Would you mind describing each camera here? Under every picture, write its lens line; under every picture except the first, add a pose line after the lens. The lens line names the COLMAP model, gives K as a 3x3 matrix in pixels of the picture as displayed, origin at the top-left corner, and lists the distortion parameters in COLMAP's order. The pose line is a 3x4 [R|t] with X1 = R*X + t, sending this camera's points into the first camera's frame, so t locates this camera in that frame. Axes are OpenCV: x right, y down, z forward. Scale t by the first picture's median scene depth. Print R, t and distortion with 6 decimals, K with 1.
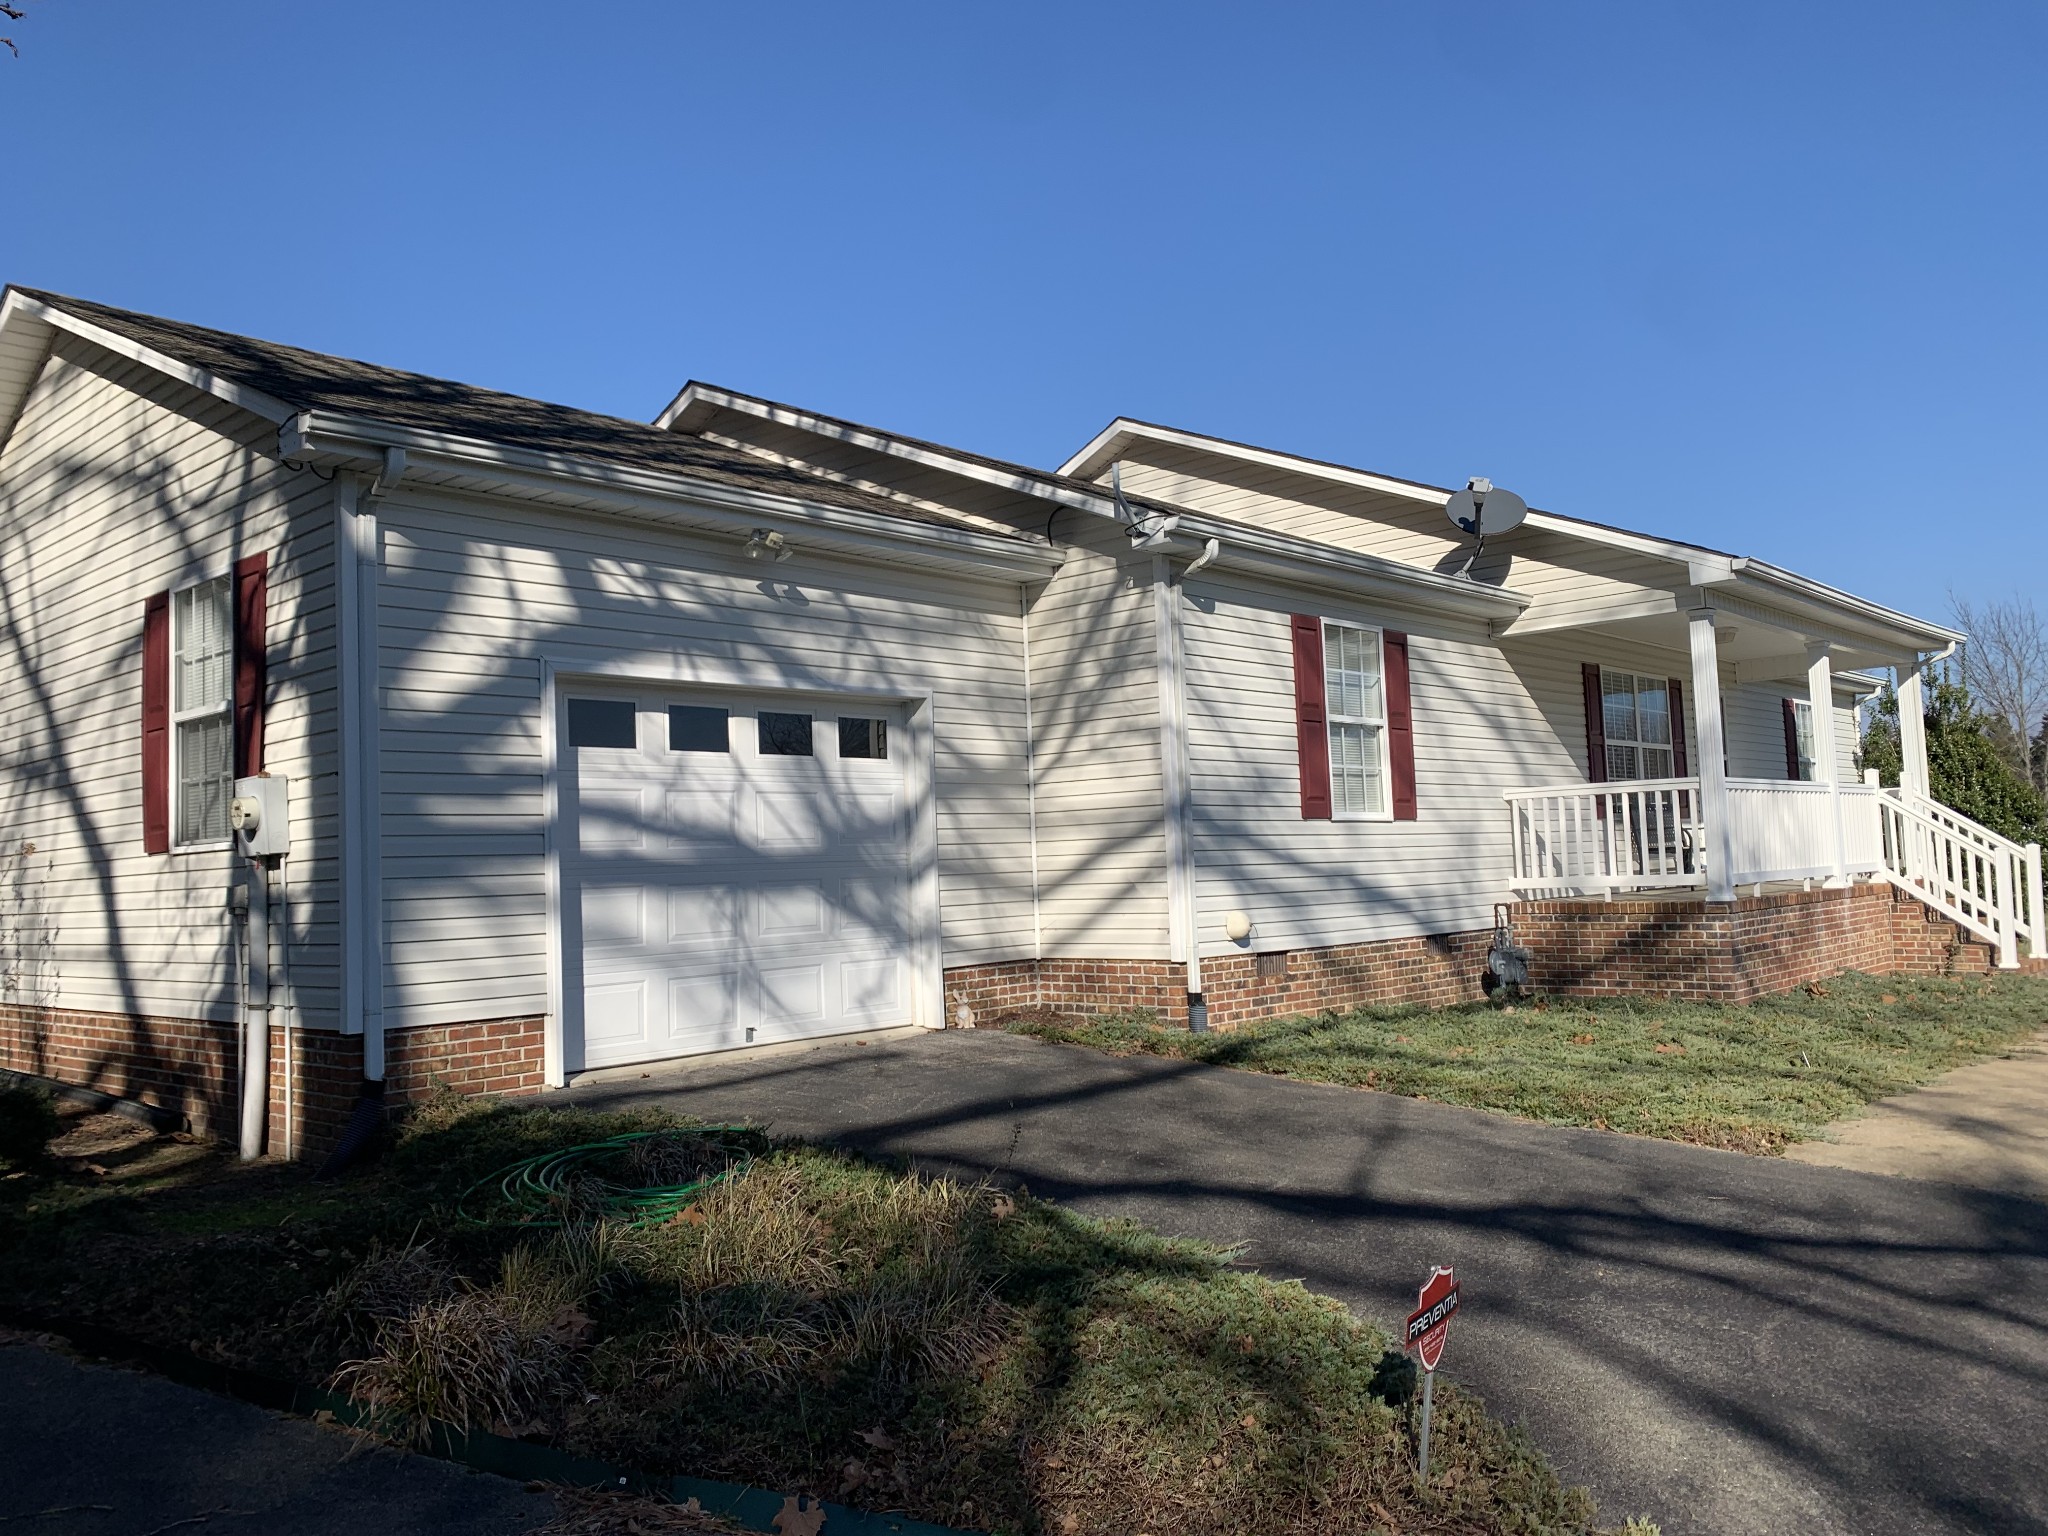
lens RADIAL K [[1538.4, 0, 1028.1], [0, 1538.4, 756.0], [0, 0, 1]] dist [0.124258, -0.139344]
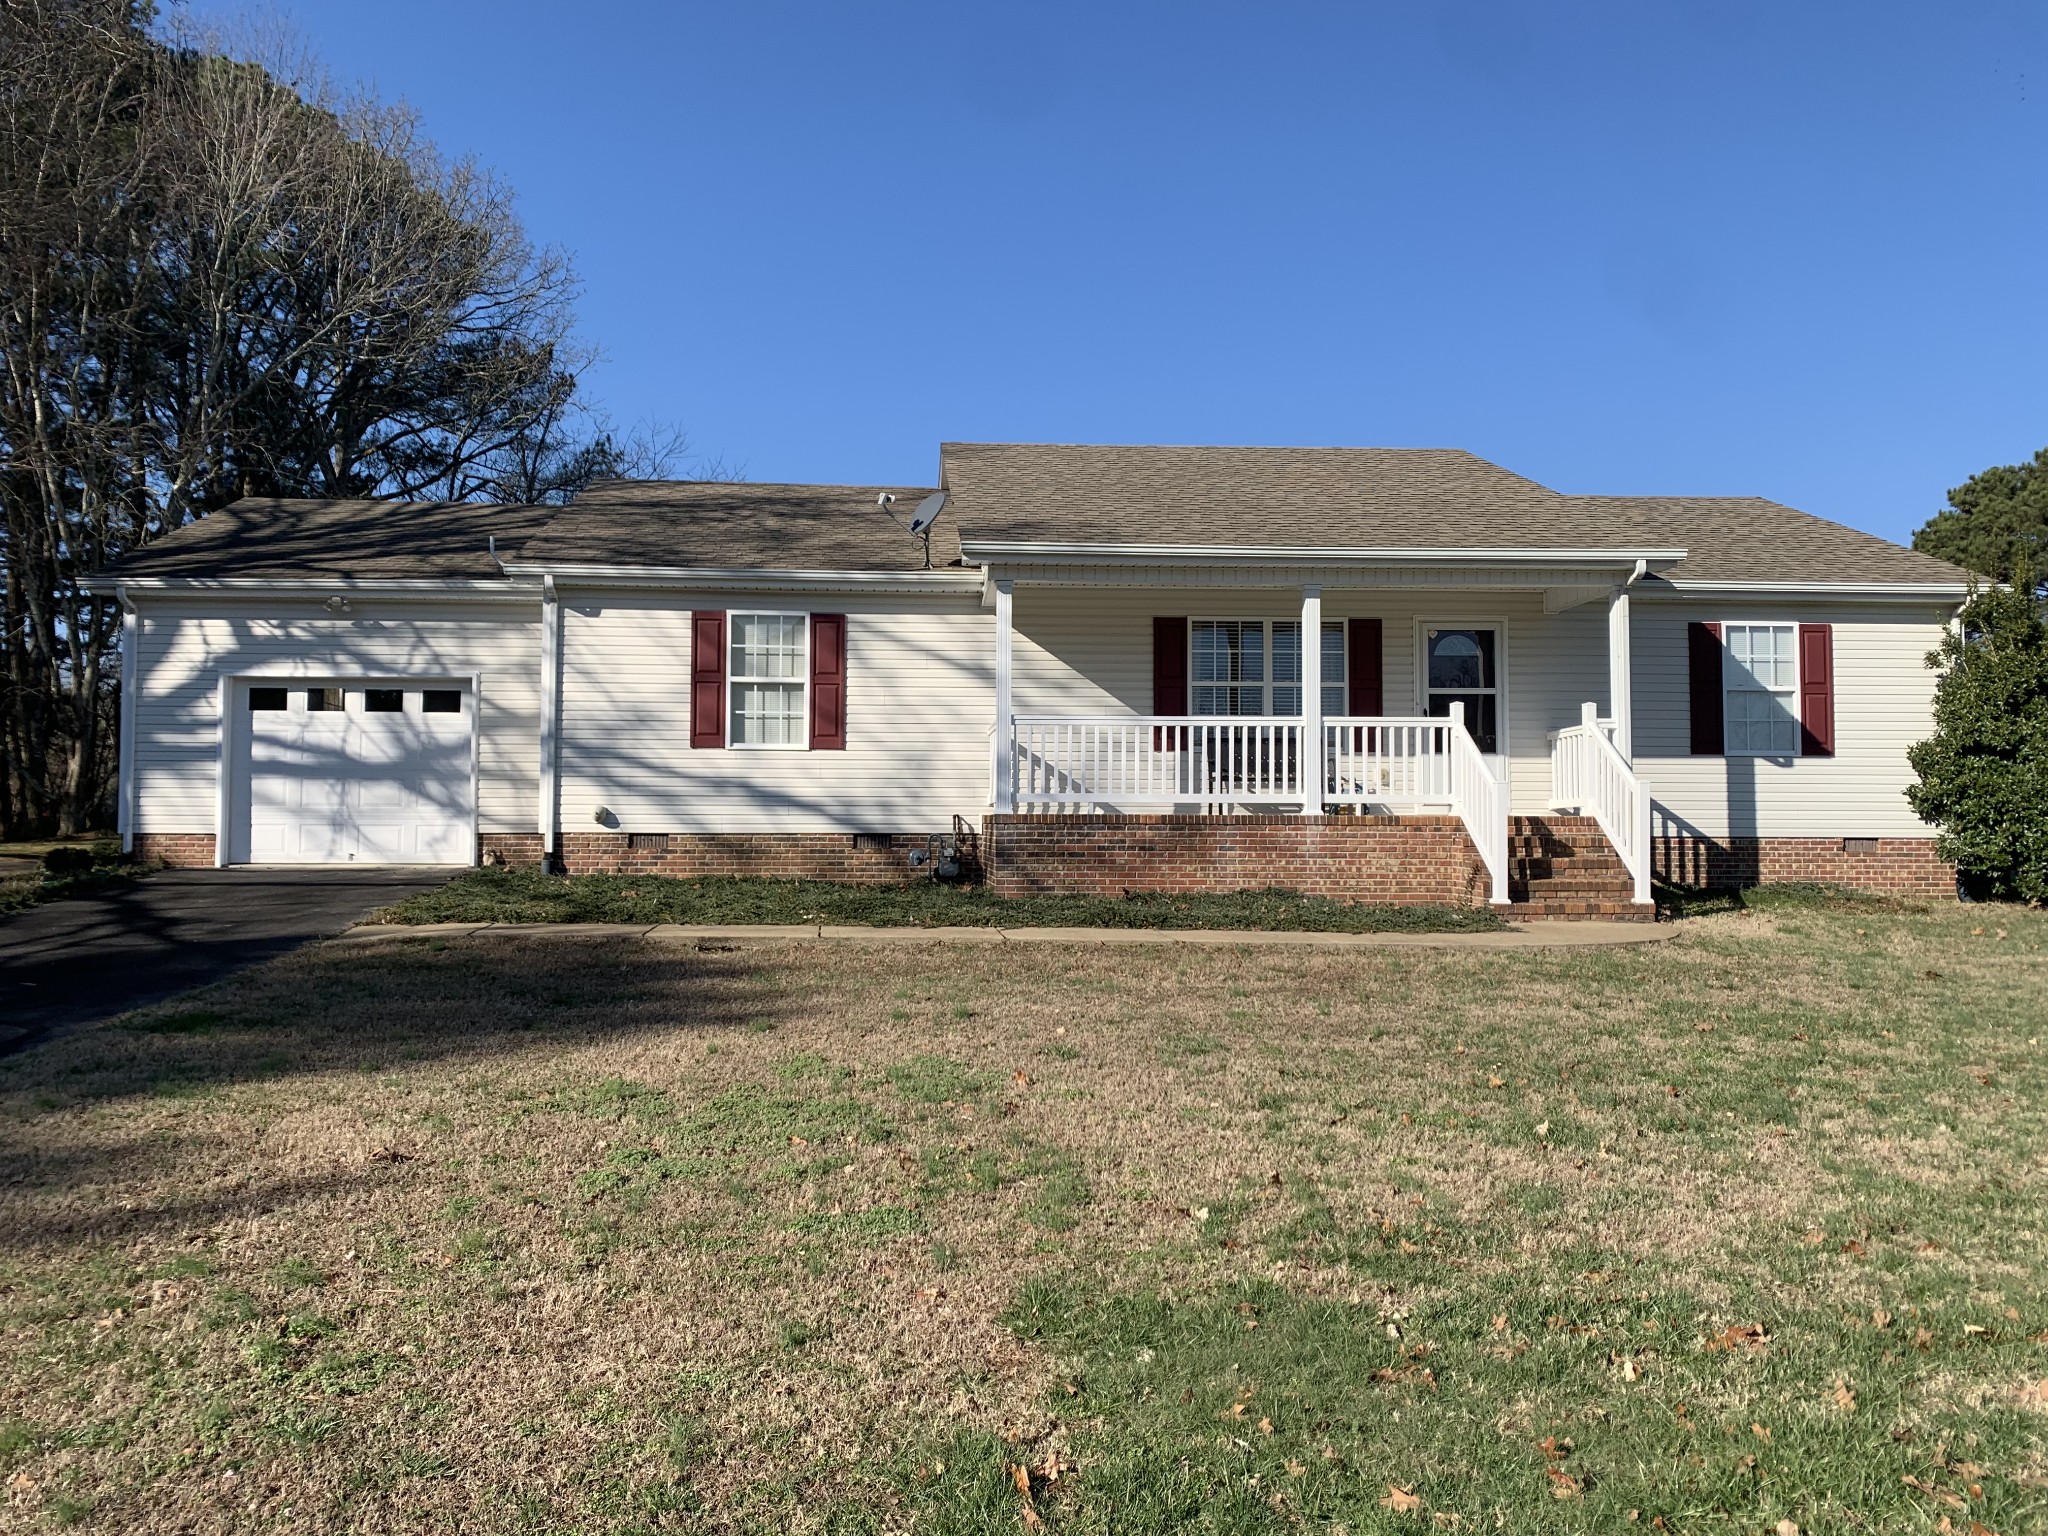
lens RADIAL K [[1538.4, 0, 1028.1], [0, 1538.4, 756.0], [0, 0, 1]] dist [0.124258, -0.139344]
pose [[0.708366, 0.006536, -0.705815, 1.711732], [0.020189, 0.999360, 0.029516, 0.014060], [0.705557, -0.035158, 0.707781, 0.191611]]
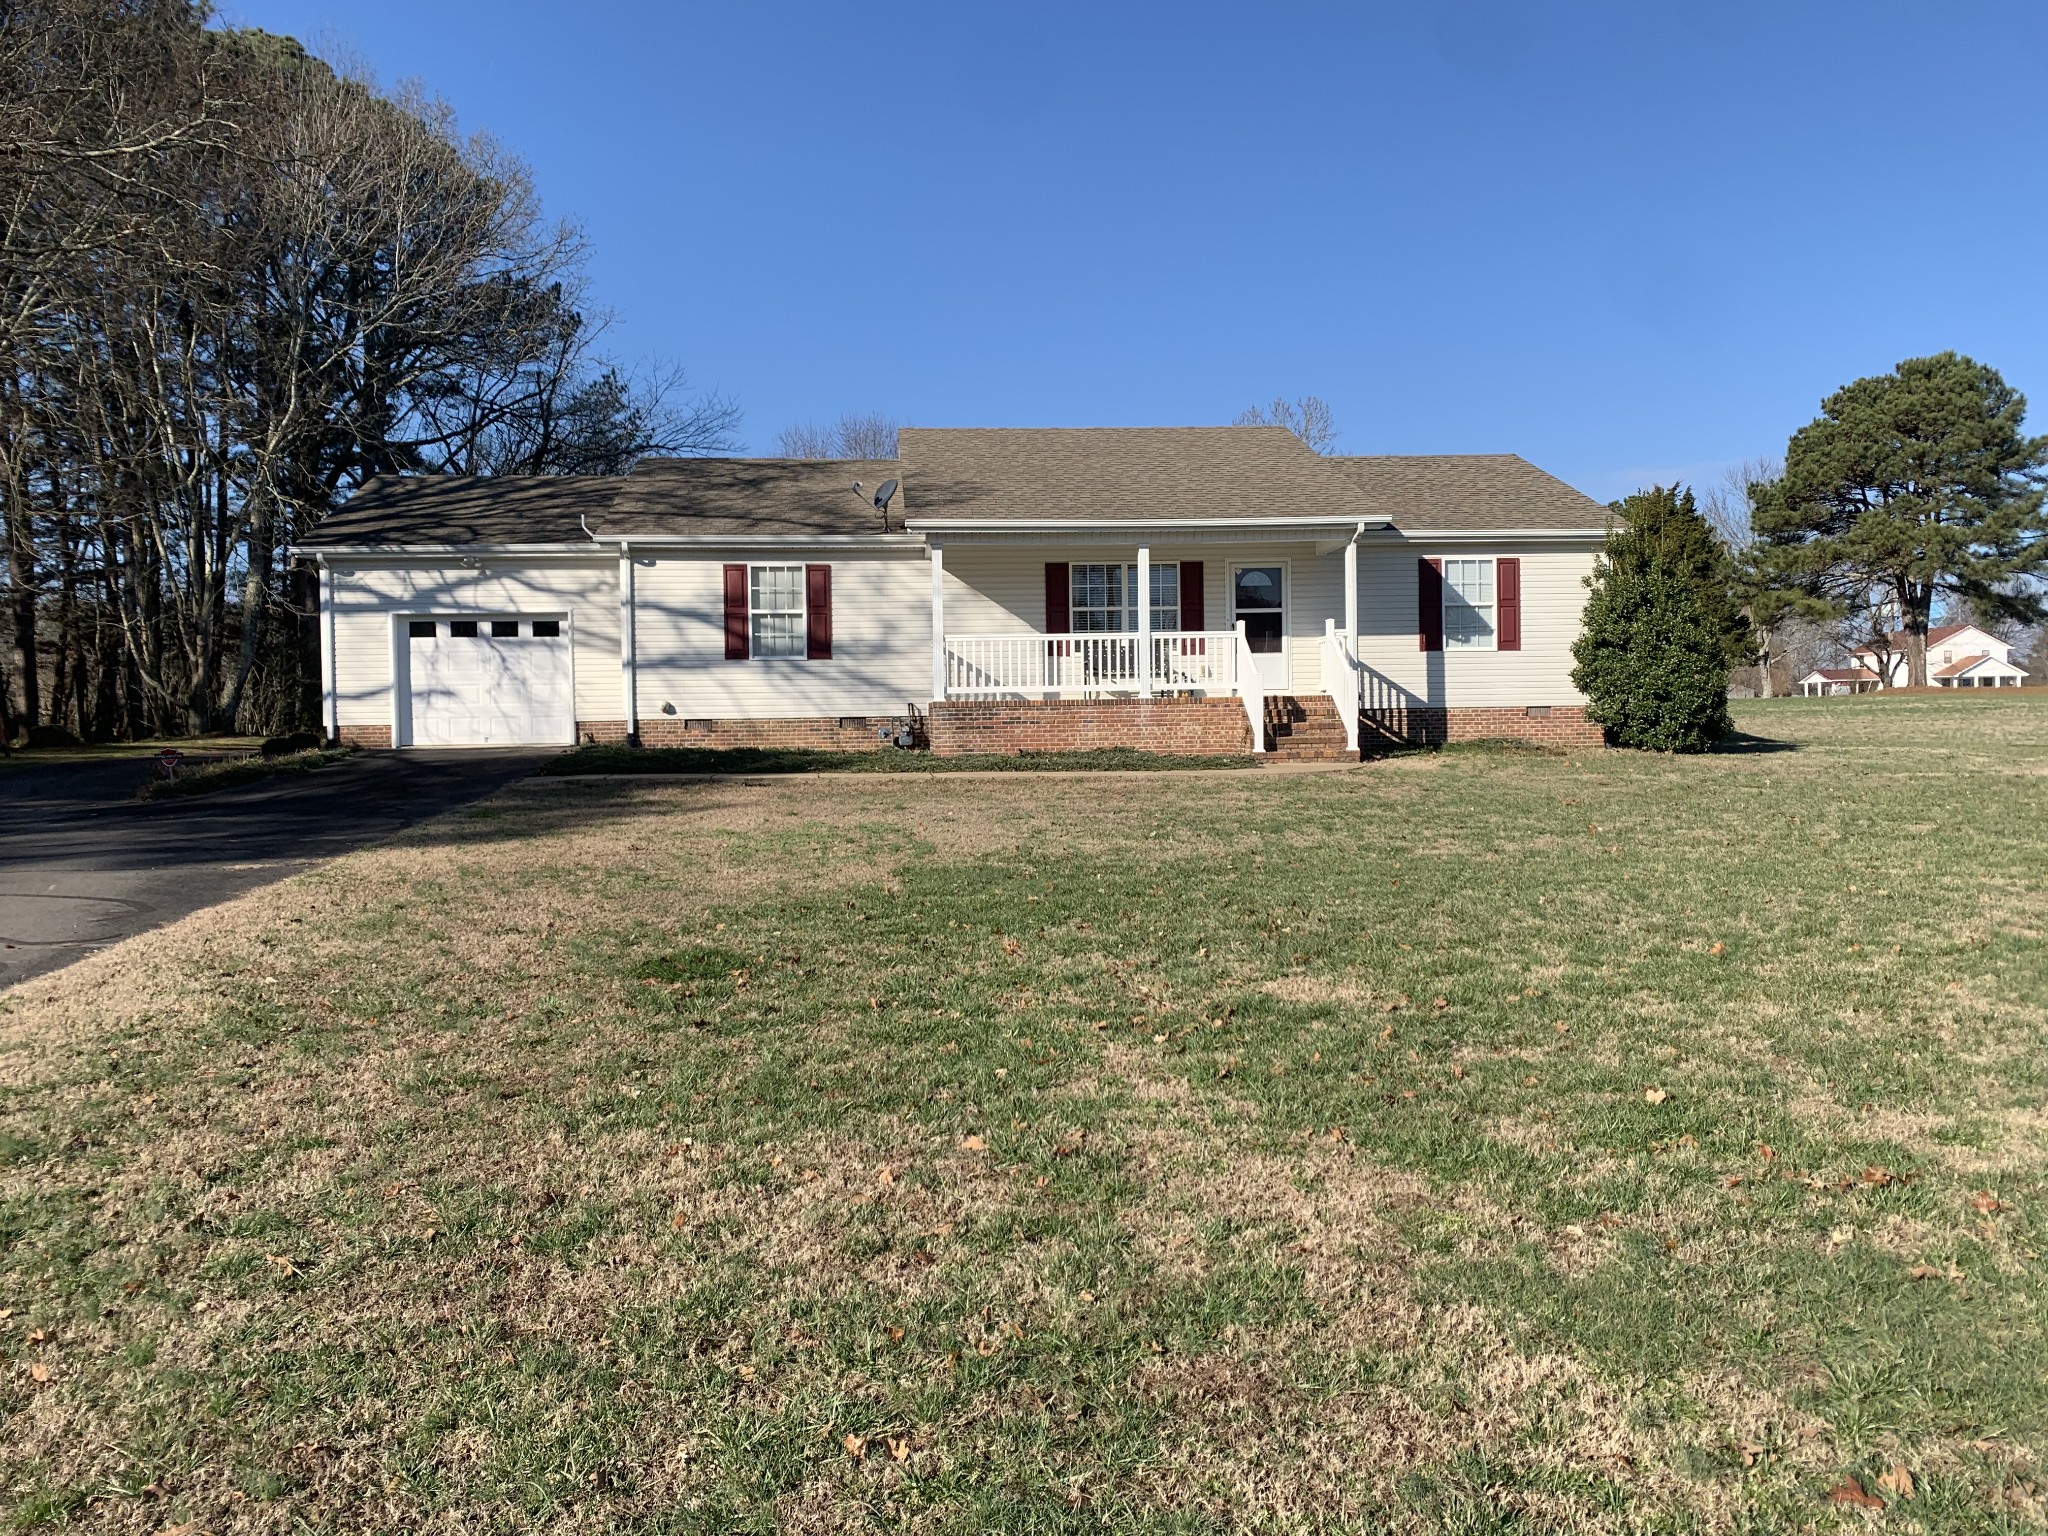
lens RADIAL K [[1538.4, 0, 1028.1], [0, 1538.4, 756.0], [0, 0, 1]] dist [0.124258, -0.139344]
pose [[0.710776, 0.040657, -0.702242, 2.357100], [0.038342, 0.994605, 0.096392, -0.020395], [0.702373, -0.095439, 0.705382, -0.303406]]
